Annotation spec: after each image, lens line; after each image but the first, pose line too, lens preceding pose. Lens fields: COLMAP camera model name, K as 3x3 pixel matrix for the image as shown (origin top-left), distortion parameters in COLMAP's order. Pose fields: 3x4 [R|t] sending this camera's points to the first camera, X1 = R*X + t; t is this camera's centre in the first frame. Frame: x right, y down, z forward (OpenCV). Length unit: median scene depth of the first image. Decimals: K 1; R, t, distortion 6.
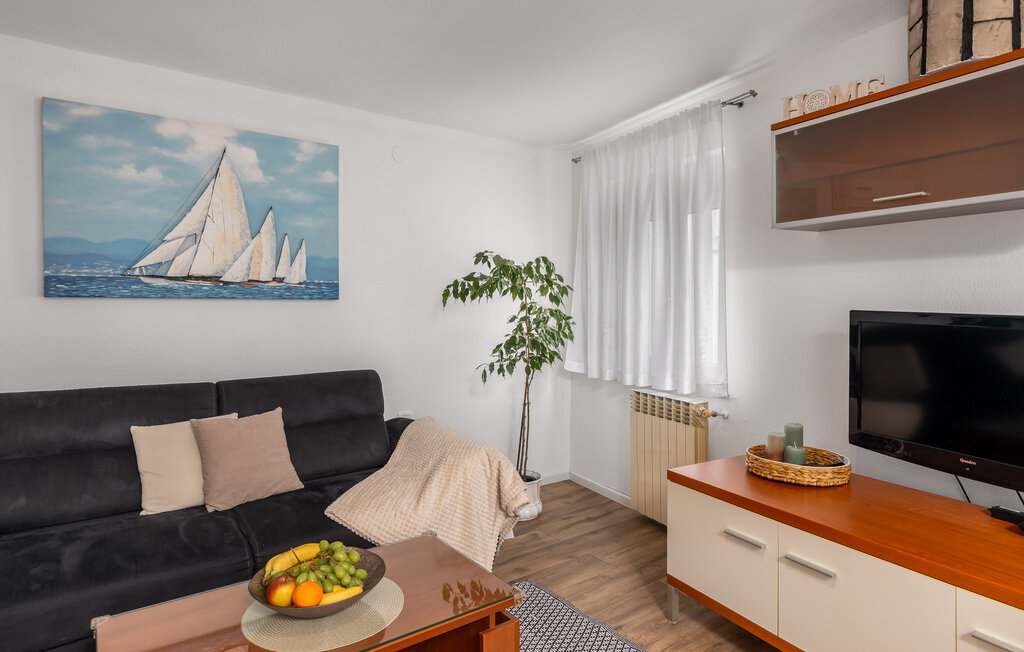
lens RADIAL K [[495.8, 0, 514.0], [0, 495.8, 322.0], [0, 0, 1]] dist [-0.003211, -0.000788]
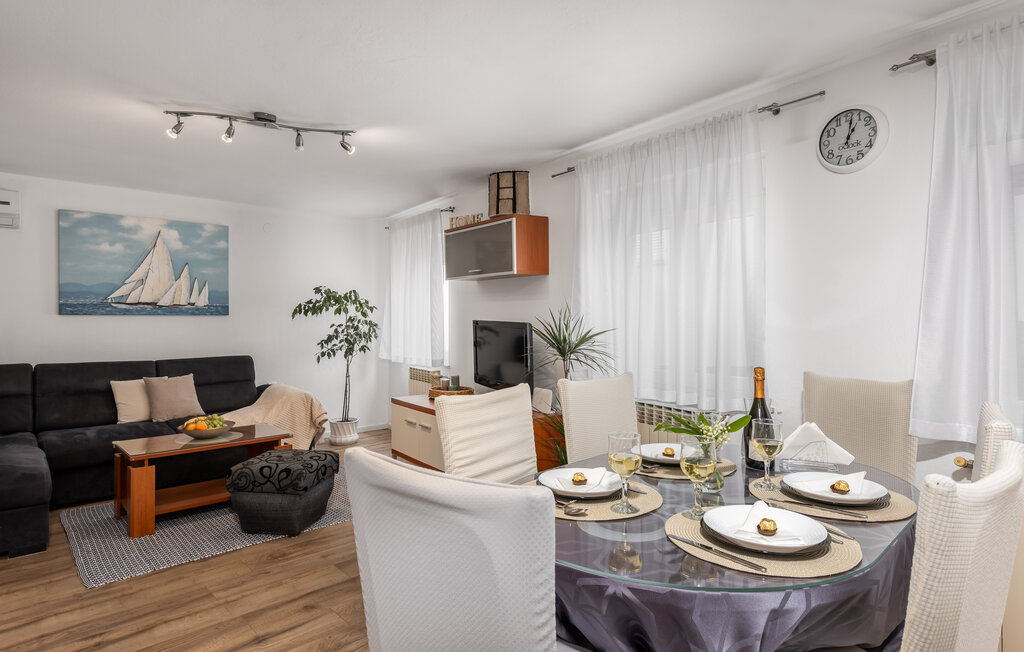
lens RADIAL K [[521.7, 0, 512.0], [0, 521.7, 326.0], [0, 0, 1]] dist [0.001808, 0.000884]
pose [[0.994490, -0.005113, 0.104705, 0.483863], [0.006899, 0.999837, -0.016704, 0.032890], [-0.104603, 0.017334, 0.994363, -1.006490]]
